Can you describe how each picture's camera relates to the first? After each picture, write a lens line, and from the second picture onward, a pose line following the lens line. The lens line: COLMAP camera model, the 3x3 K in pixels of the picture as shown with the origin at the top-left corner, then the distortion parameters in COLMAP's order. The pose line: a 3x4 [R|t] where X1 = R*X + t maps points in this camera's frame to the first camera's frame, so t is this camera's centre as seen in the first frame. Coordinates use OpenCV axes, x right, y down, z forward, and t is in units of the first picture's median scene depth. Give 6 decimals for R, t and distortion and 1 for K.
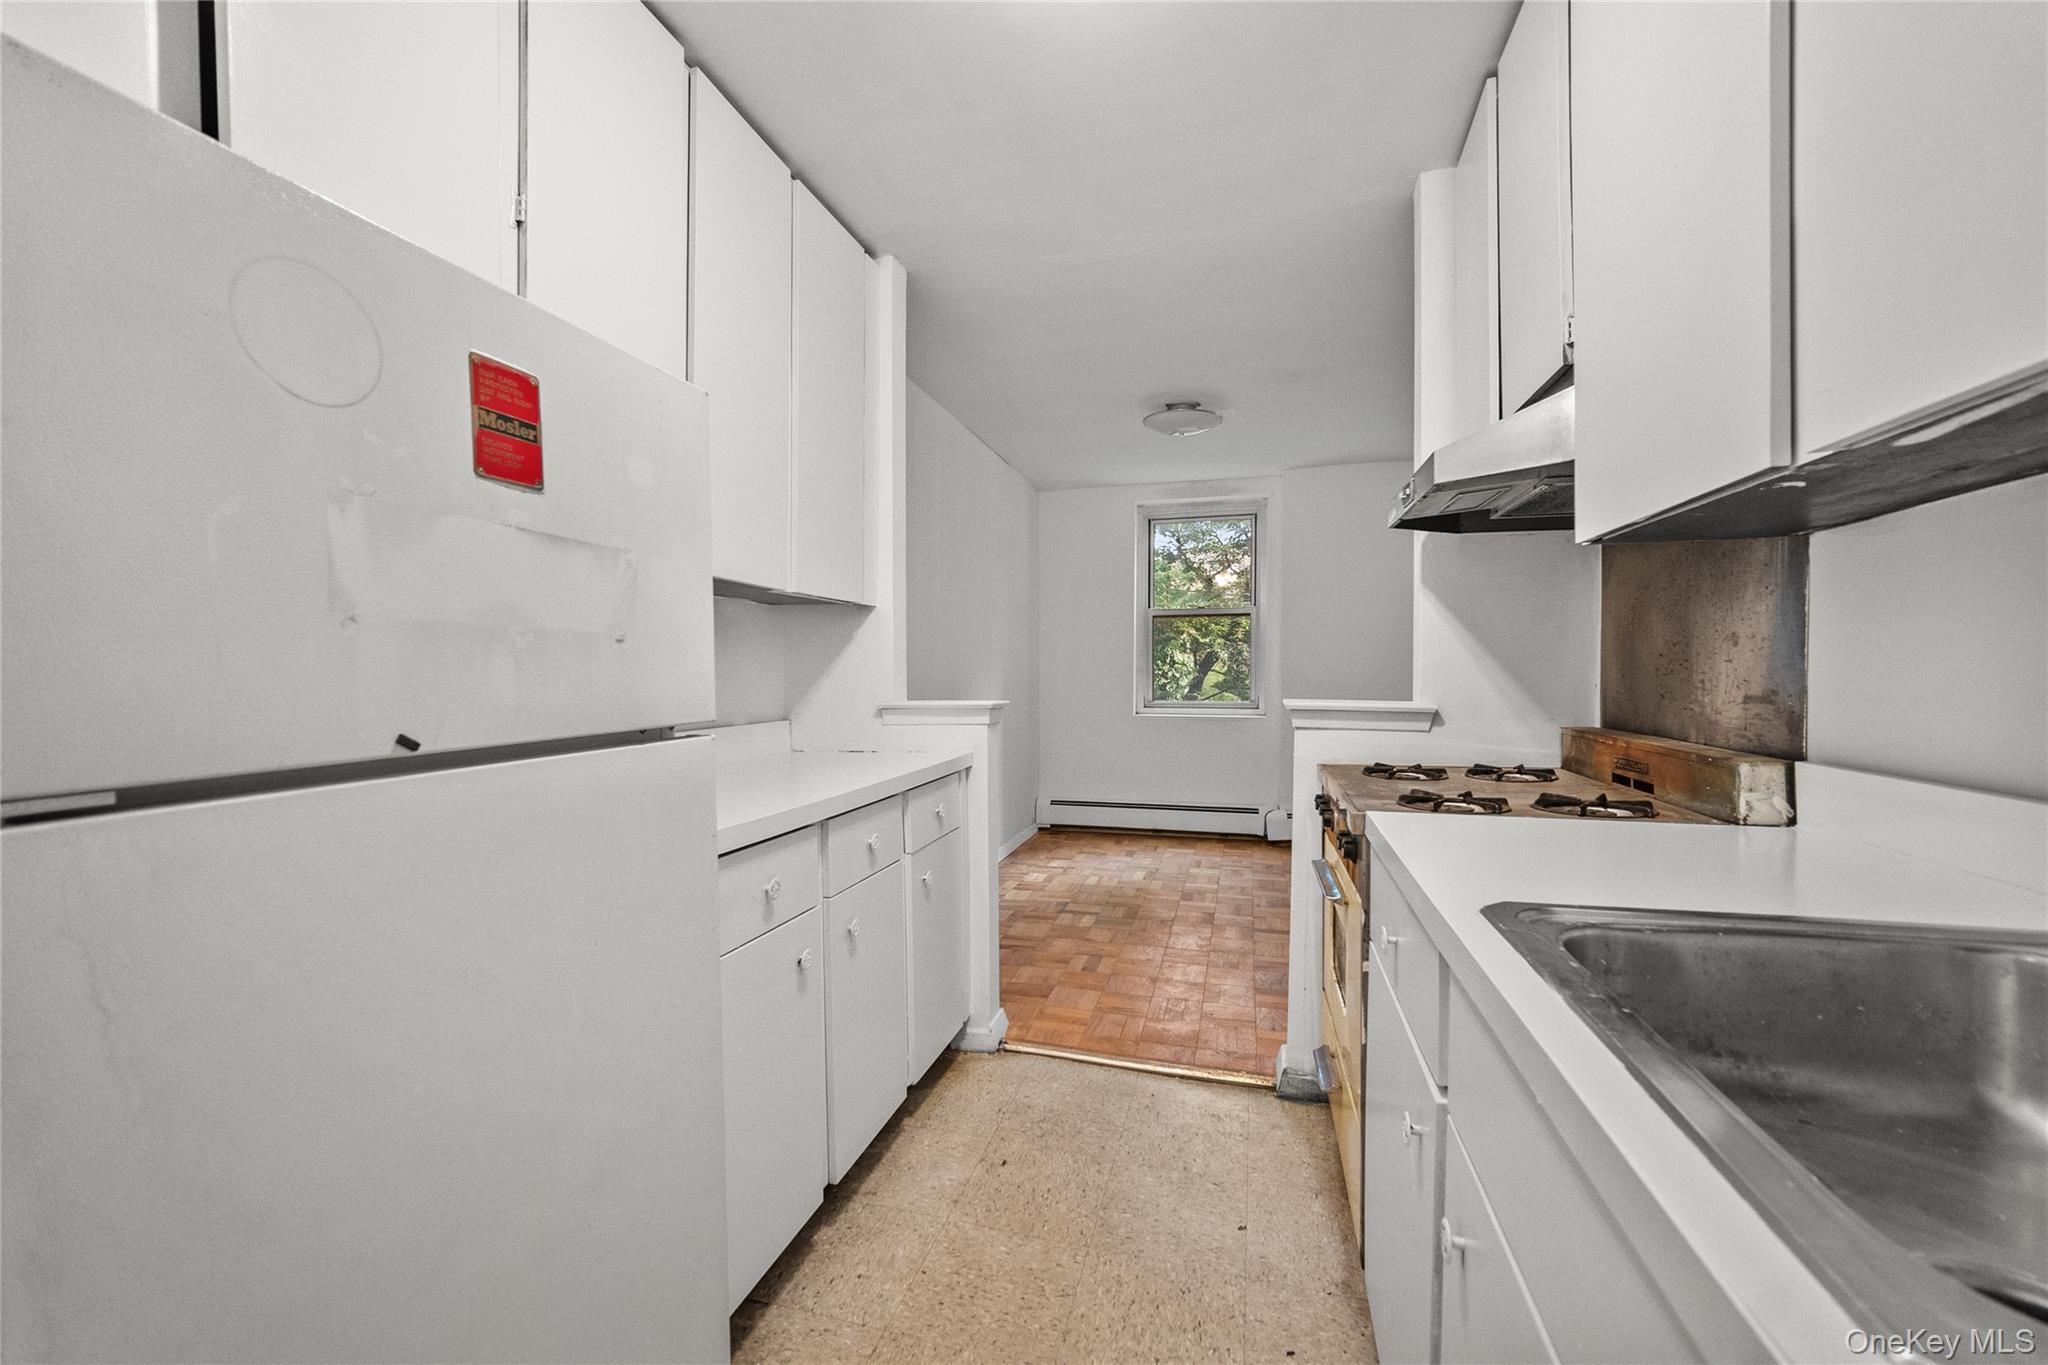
lens RADIAL K [[820.6, 0, 1016.1], [0, 820.6, 688.1], [0, 0, 1]] dist [-0.007203, 0.001347]
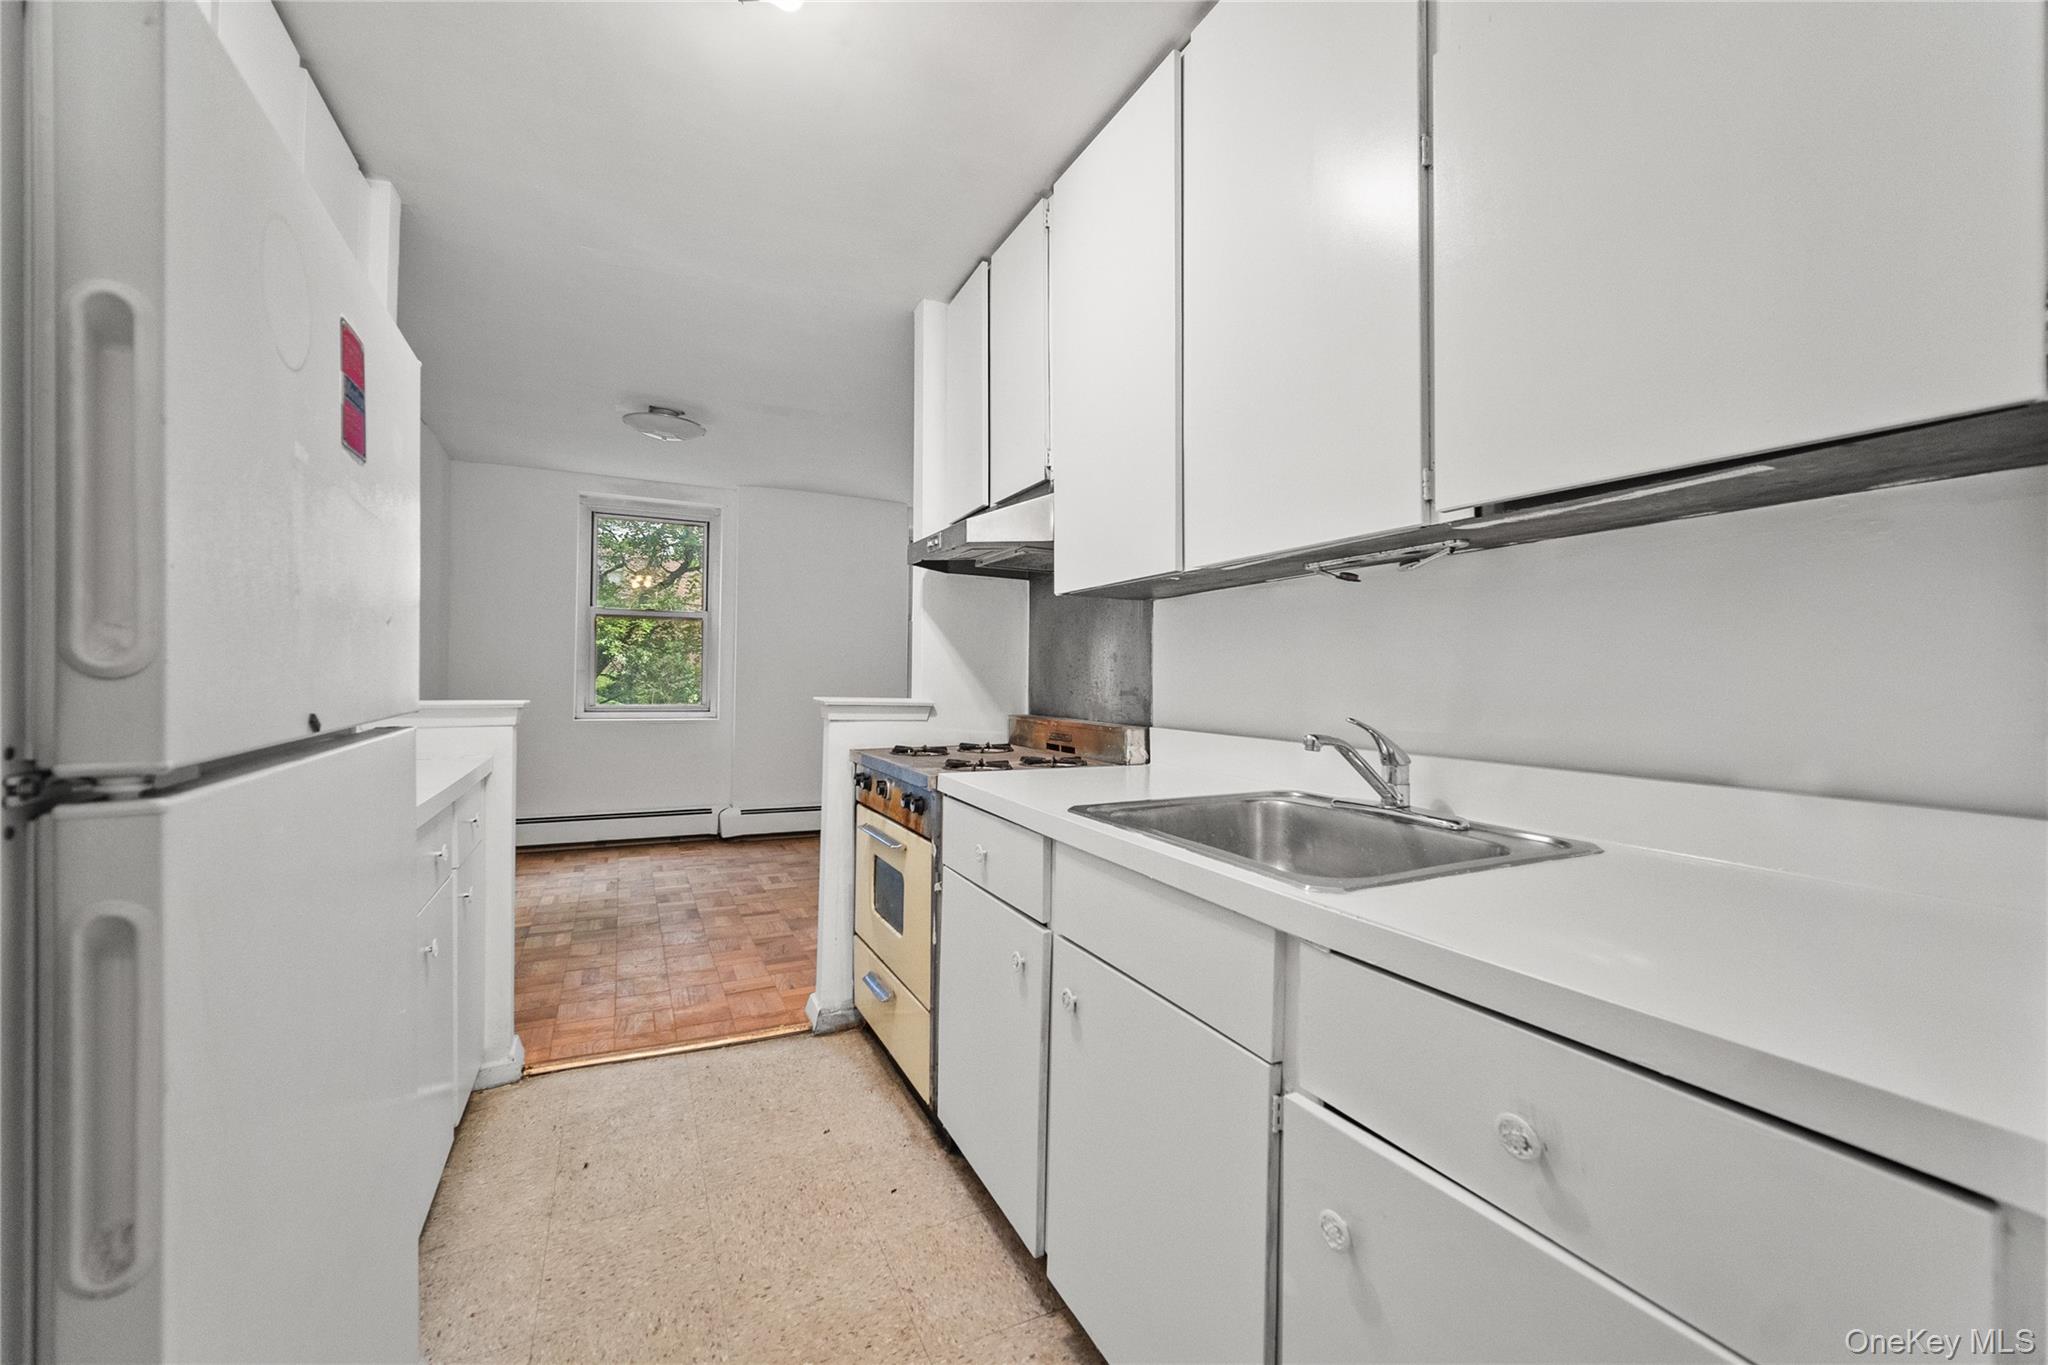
lens RADIAL K [[820.6, 0, 1034.4], [0, 820.6, 676.2], [0, 0, 1]] dist [-0.007203, 0.001347]
pose [[0.738323, 0.015242, 0.674275, -0.229142], [0.000200, 0.999740, -0.022818, 0.010249], [-0.674448, 0.016982, 0.738127, -0.079966]]
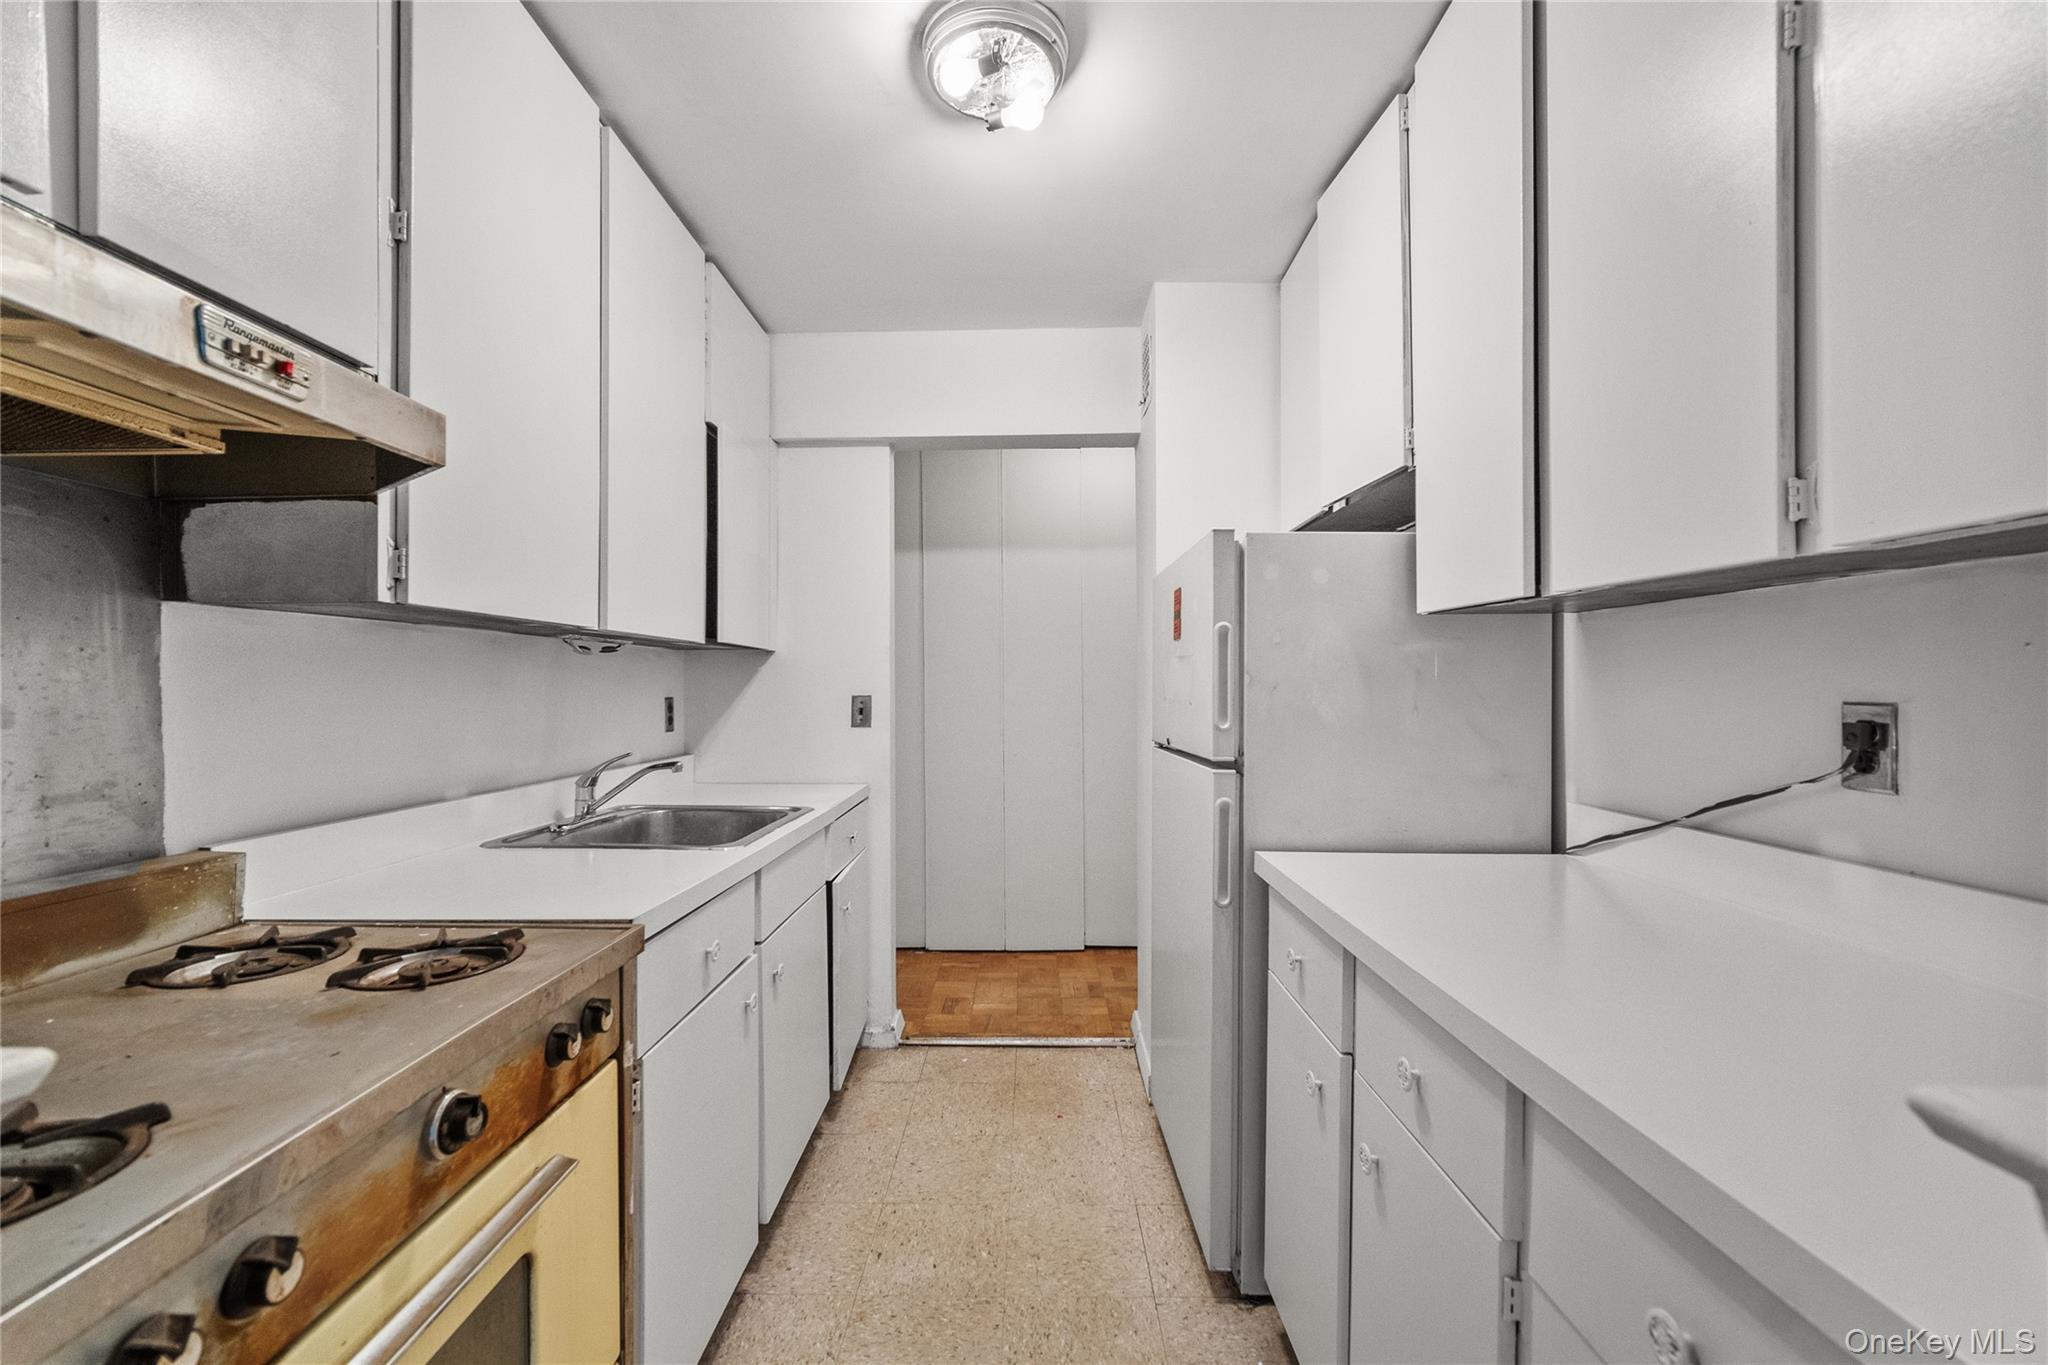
lens RADIAL K [[820.6, 0, 1008.5], [0, 820.6, 681.8], [0, 0, 1]] dist [-0.007203, 0.001347]
pose [[-0.966969, 0.010557, -0.254677, 0.160739], [0.006437, 0.999835, 0.017009, -0.057121], [0.254814, 0.014808, -0.966877, 1.112192]]
